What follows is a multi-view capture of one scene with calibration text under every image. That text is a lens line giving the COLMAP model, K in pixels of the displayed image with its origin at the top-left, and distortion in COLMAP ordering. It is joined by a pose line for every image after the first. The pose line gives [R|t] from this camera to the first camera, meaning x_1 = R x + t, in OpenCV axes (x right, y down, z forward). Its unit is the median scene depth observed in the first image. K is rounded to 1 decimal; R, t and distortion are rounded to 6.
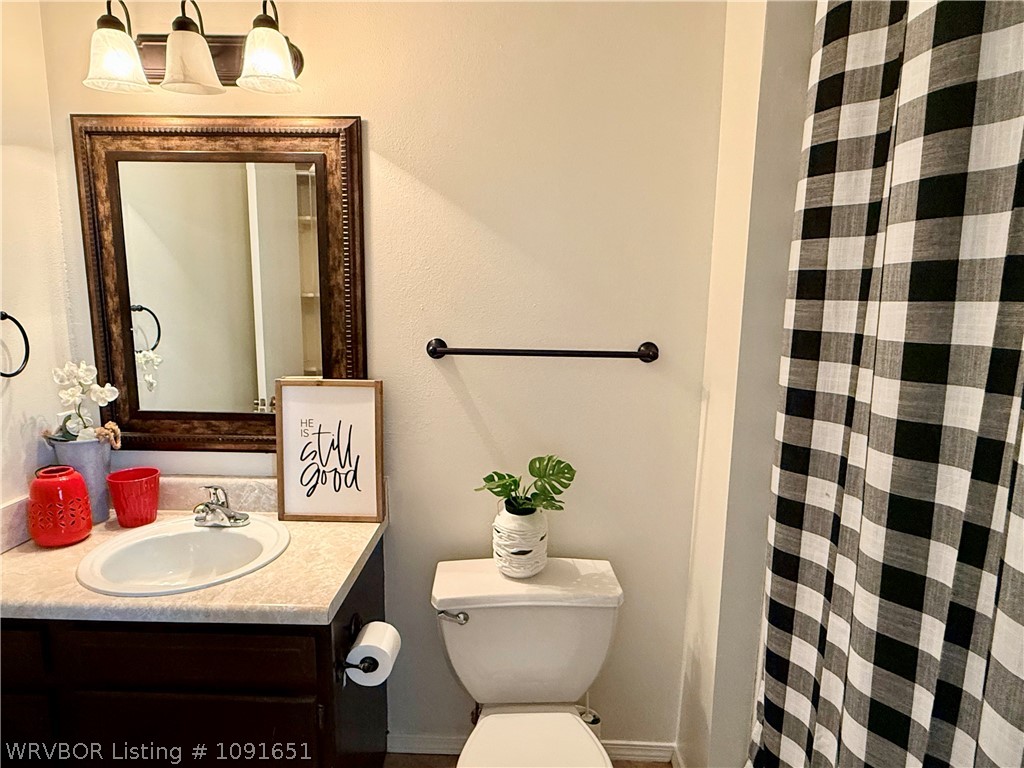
lens RADIAL K [[600.7, 0, 504.0], [0, 600.7, 388.6], [0, 0, 1]] dist [0.005588, 0.000274]
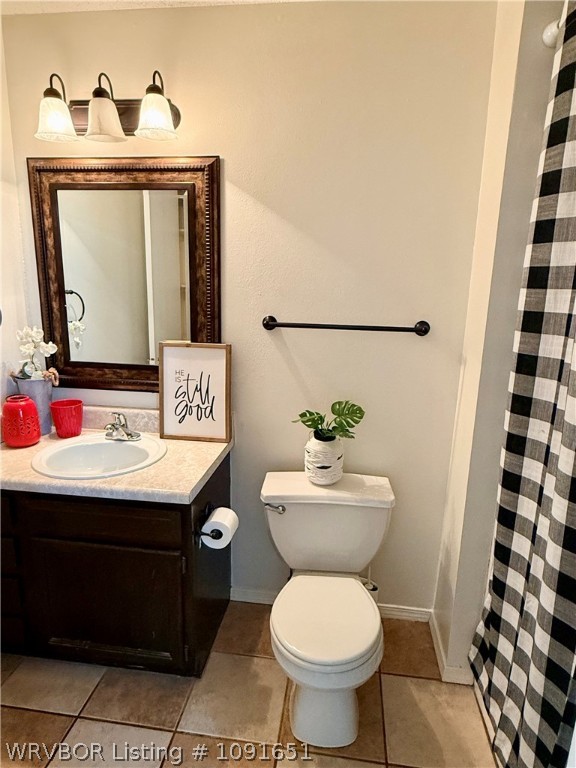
lens RADIAL K [[450.5, 0, 288.0], [0, 450.5, 384.0], [0, 0, 1]] dist [0.005588, 0.000274]
pose [[0.994910, 0.031644, -0.095670, 0.040367], [-0.026934, 0.998379, 0.050132, 0.024457], [0.097101, -0.047300, 0.994150, -0.062110]]
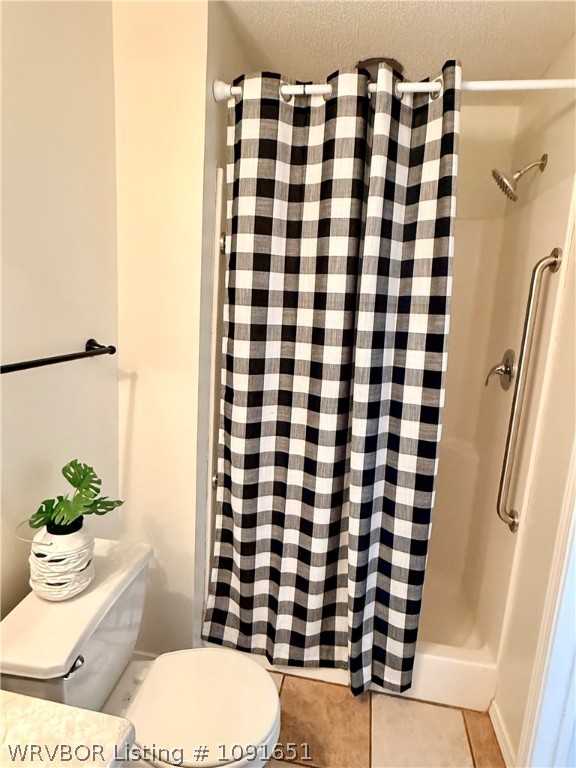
lens RADIAL K [[456.2, 0, 288.0], [0, 456.2, 384.0], [0, 0, 1]] dist [-0.001665, 0.000343]
pose [[0.144641, -0.187806, 0.971498, -0.596789], [0.109907, 0.978796, 0.172854, -0.109117], [-0.983361, 0.081772, 0.162215, 0.536627]]
